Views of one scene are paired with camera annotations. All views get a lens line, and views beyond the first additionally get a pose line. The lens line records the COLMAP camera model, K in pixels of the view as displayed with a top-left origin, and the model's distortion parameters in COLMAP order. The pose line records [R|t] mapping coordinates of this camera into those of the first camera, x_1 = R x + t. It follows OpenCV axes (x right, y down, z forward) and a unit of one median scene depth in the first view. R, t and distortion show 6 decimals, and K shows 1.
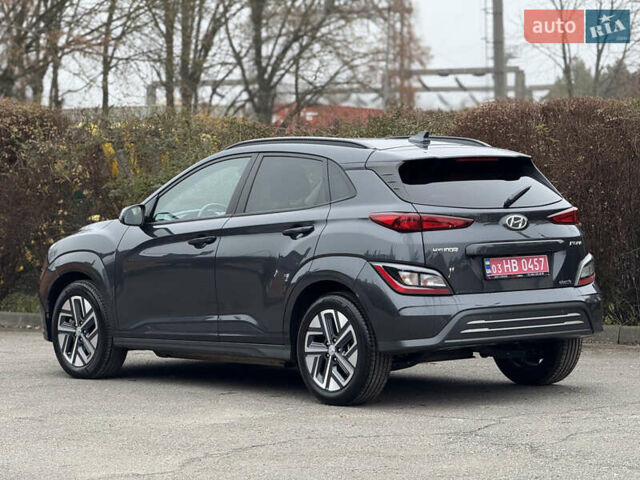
lens RADIAL K [[2266.4, 0, 320.3], [0, 2266.4, 239.4], [0, 0, 1]] dist [0.202634, 0.000000]
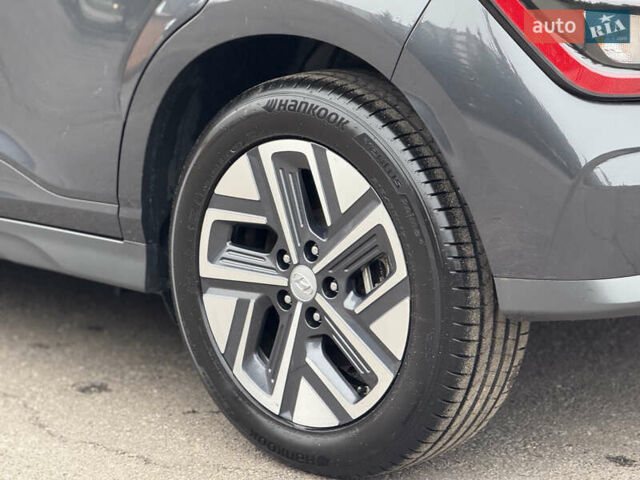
lens RADIAL K [[2266.4, 0, 318.1], [0, 2266.4, 241.4], [0, 0, 1]] dist [0.202634, 0.000000]
pose [[0.993963, -0.028004, 0.106084, -0.022452], [0.007835, 0.982526, 0.185960, -0.008107], [-0.109438, -0.184006, 0.976814, 0.724327]]
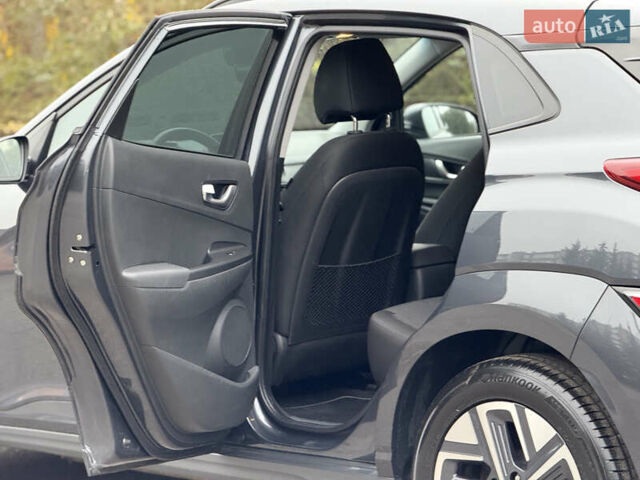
lens RADIAL K [[2266.4, 0, 321.5], [0, 2266.4, 240.9], [0, 0, 1]] dist [0.202634, 0.000000]
pose [[0.998191, -0.030249, 0.051950, -0.047458], [0.027091, 0.997804, 0.060448, -0.022410], [-0.053665, -0.058931, 0.996819, 0.600042]]
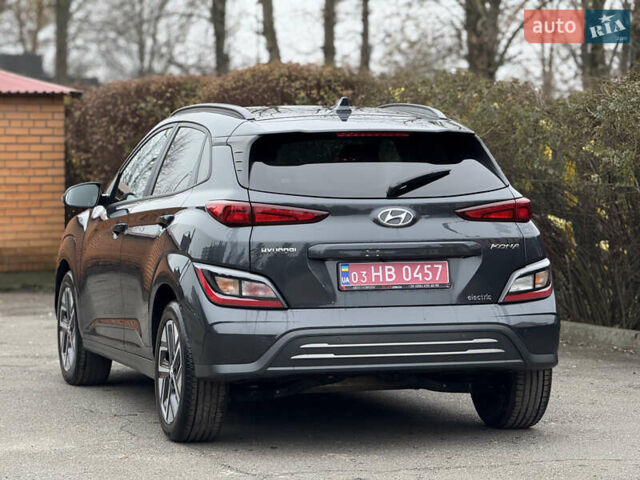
lens RADIAL K [[2266.4, 0, 321.4], [0, 2266.4, 240.4], [0, 0, 1]] dist [0.202634, 0.000000]
pose [[0.920242, 0.031112, -0.390112, 0.361295], [-0.025234, 0.999478, 0.020185, -0.014461], [0.390537, -0.008731, 0.920546, 0.285071]]
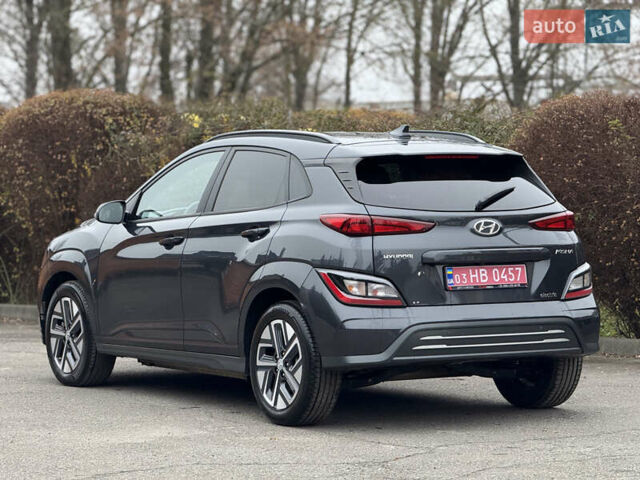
lens RADIAL K [[2266.4, 0, 321.3], [0, 2266.4, 239.3], [0, 0, 1]] dist [0.202634, 0.000000]
pose [[0.989438, 0.018149, -0.143816, 0.150393], [-0.017868, 0.999835, 0.003245, -0.004549], [0.143851, -0.000641, 0.989599, 0.101971]]
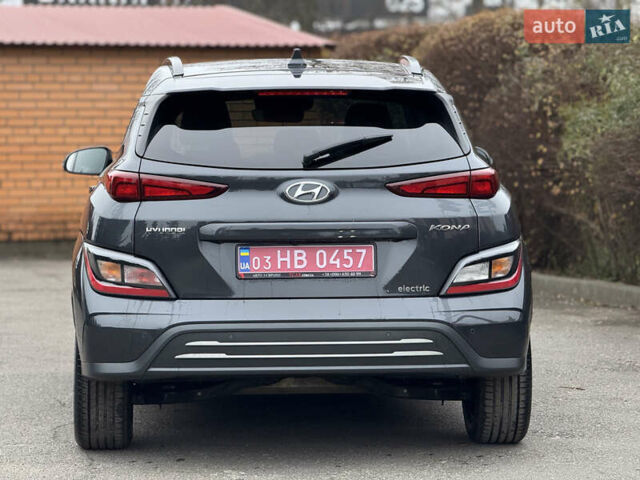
lens RADIAL K [[2266.4, 0, 316.6], [0, 2266.4, 239.4], [0, 0, 1]] dist [0.202634, 0.000000]
pose [[0.804281, 0.050569, -0.592094, 0.468184], [-0.027834, 0.998485, 0.047469, -0.024606], [0.593597, -0.021698, 0.804470, 0.483547]]
